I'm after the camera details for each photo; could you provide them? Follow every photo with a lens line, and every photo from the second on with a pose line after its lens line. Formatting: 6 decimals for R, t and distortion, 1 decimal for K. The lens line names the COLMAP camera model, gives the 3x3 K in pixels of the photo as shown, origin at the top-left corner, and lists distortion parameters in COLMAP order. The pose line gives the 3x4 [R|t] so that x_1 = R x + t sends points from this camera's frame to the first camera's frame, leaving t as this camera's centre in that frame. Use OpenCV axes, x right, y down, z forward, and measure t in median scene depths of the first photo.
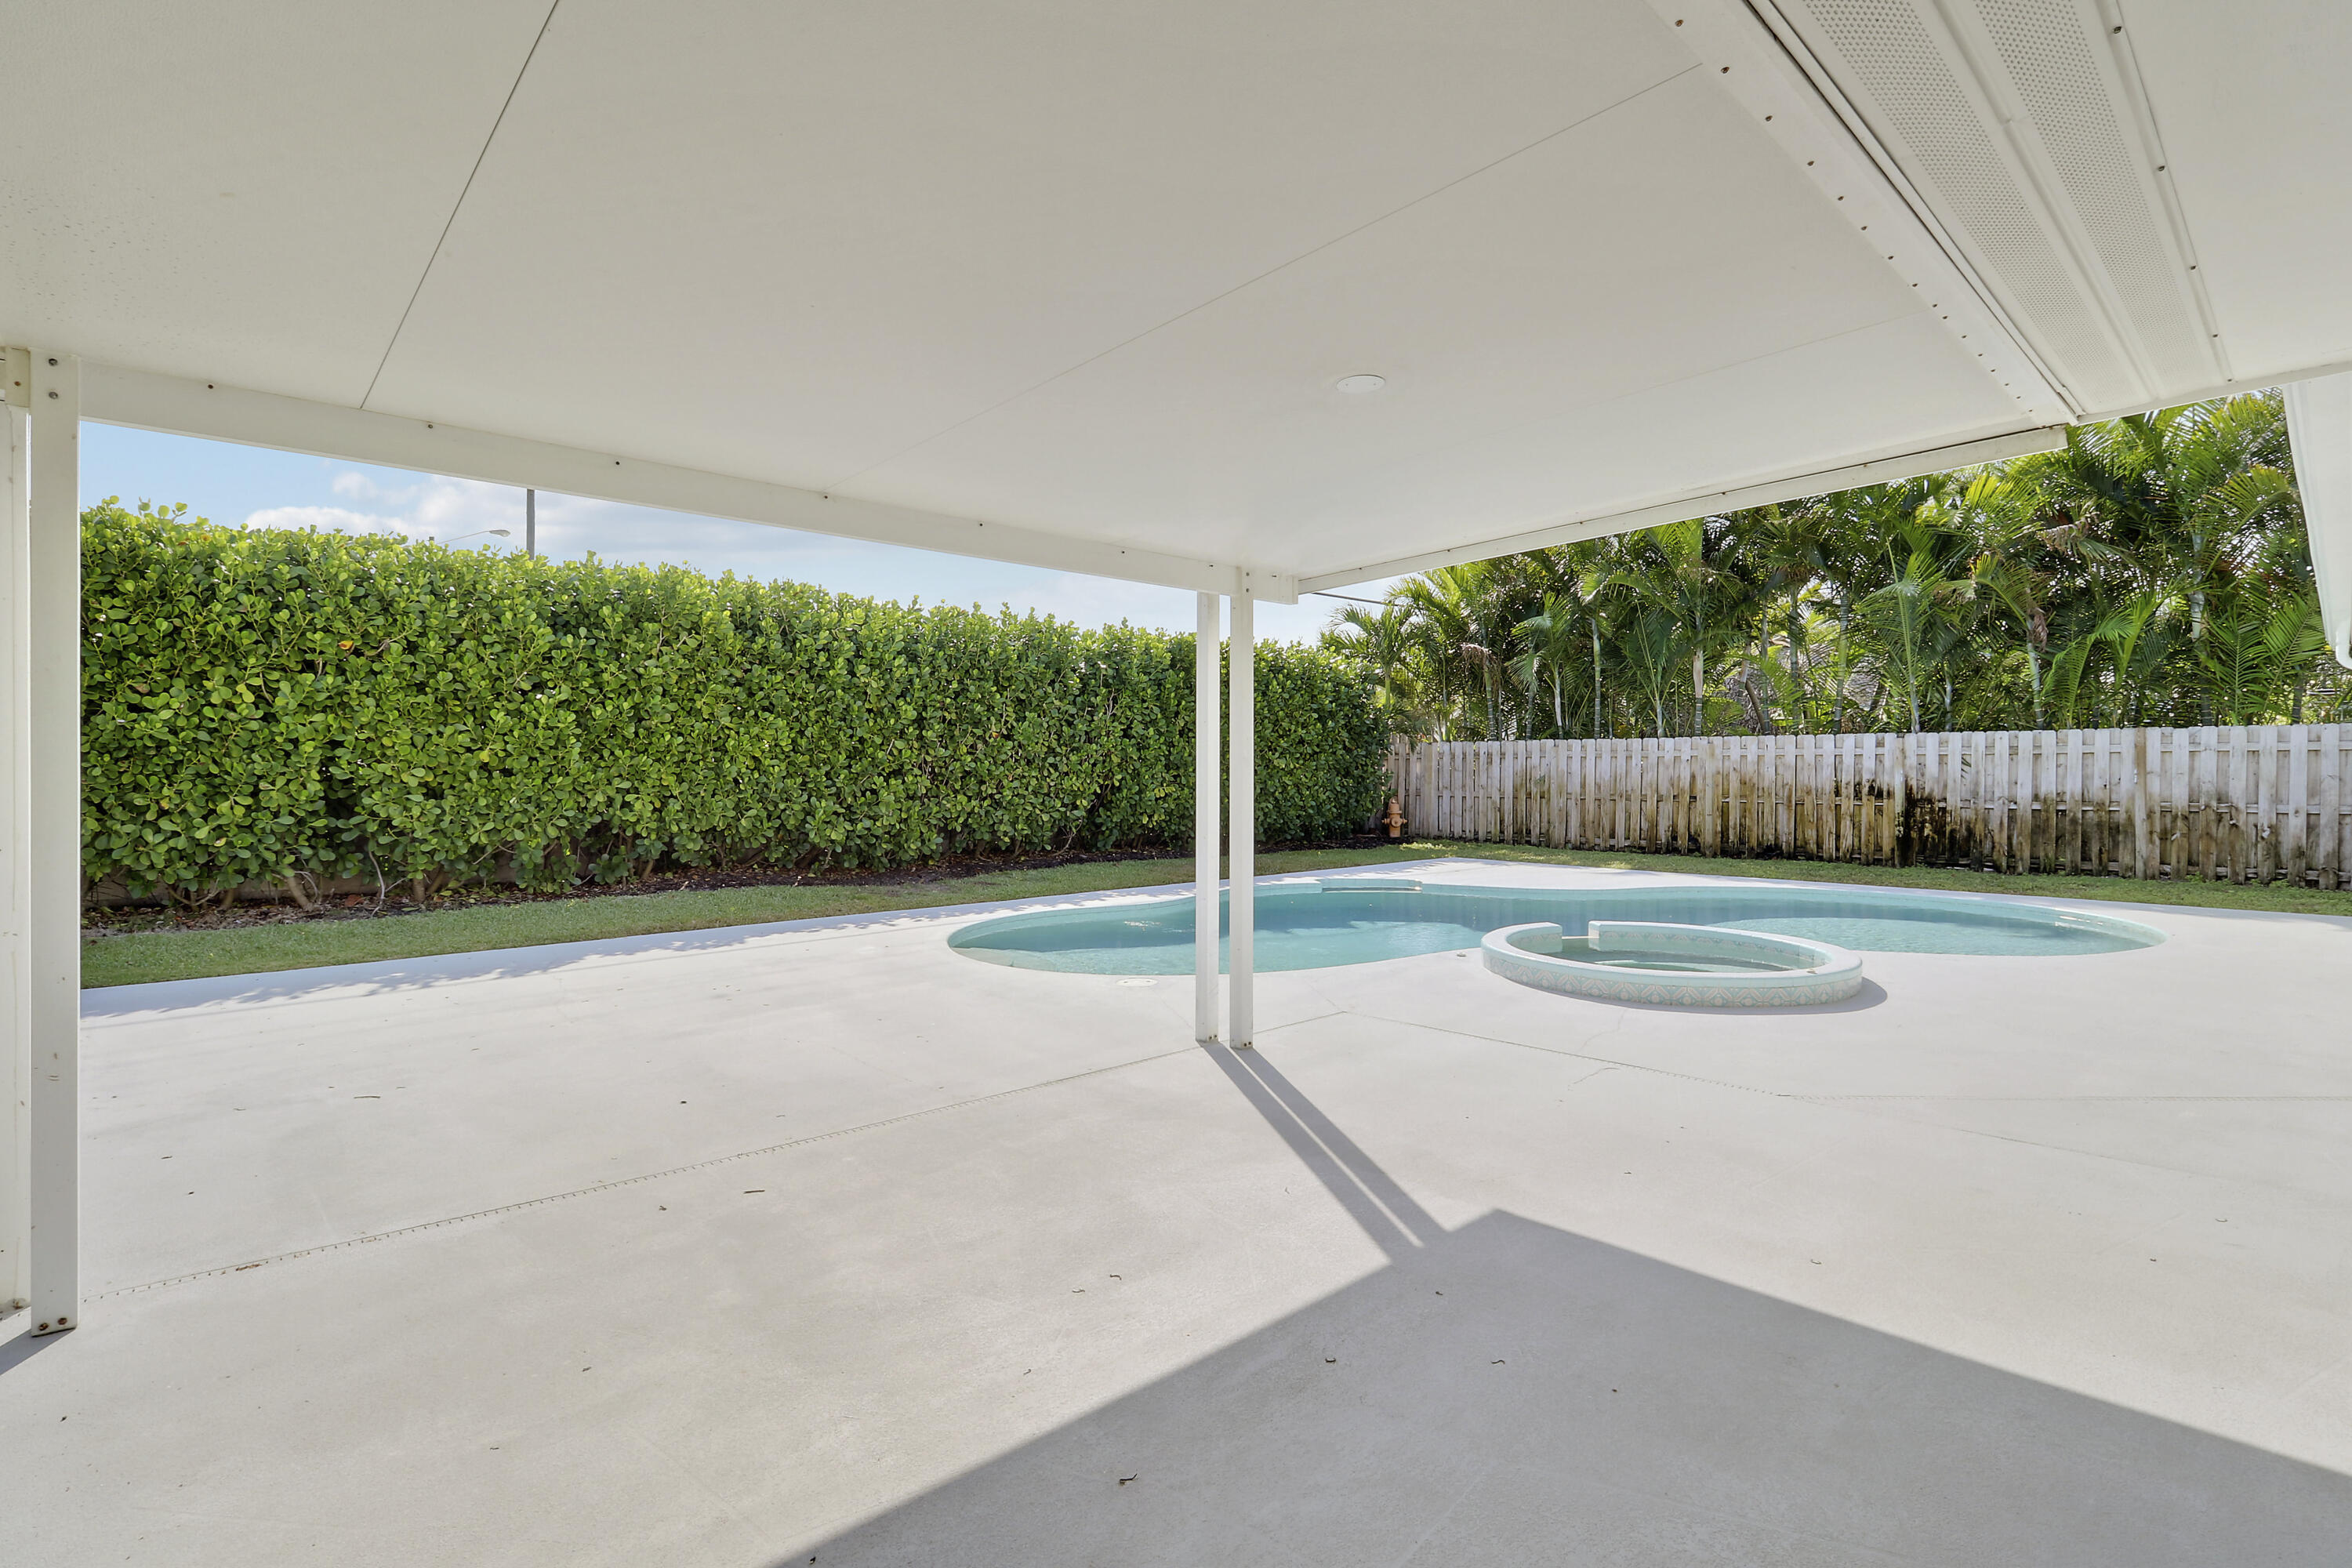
lens RADIAL K [[1090.6, 0, 1184.6], [0, 1090.6, 774.8], [0, 0, 1]] dist [0.003877, -0.015151]
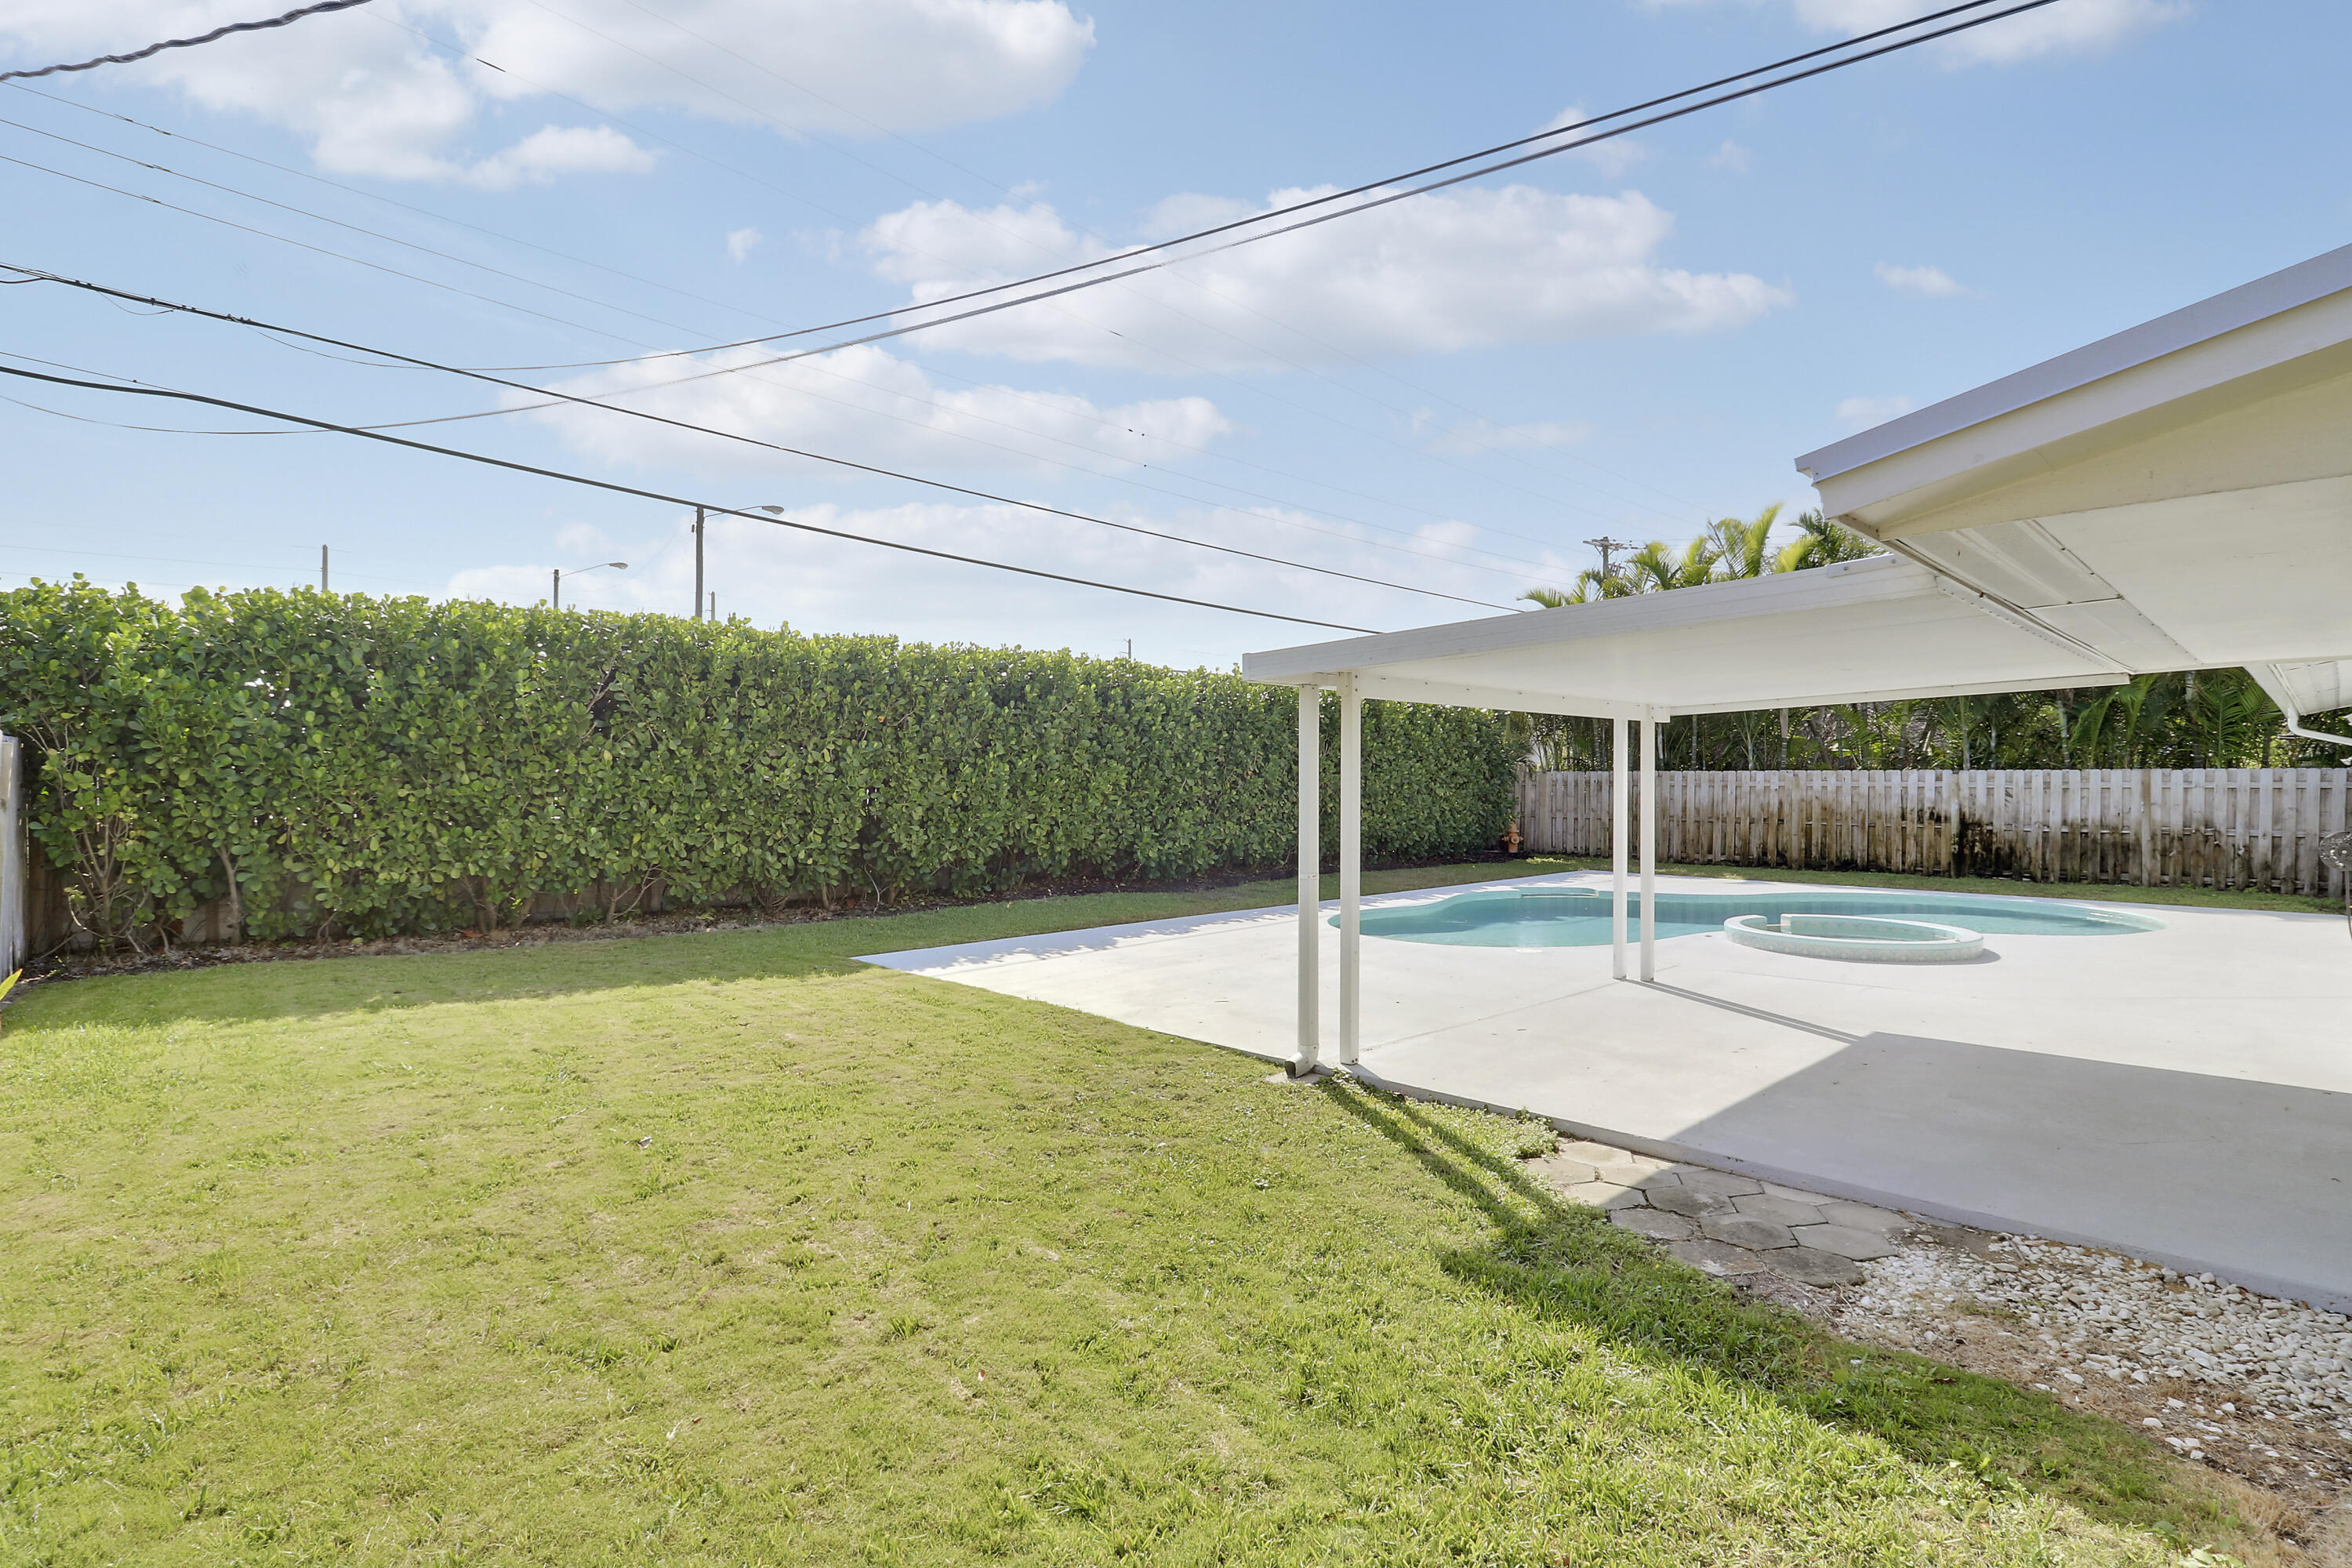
lens RADIAL K [[1114.6, 0, 1185.8], [0, 1114.6, 786.9], [0, 0, 1]] dist [0.001550, -0.014997]
pose [[0.999898, 0.000383, 0.014264, -0.262354], [-0.000415, 0.999997, 0.002237, -0.023310], [-0.014263, -0.002242, 0.999896, -0.281594]]
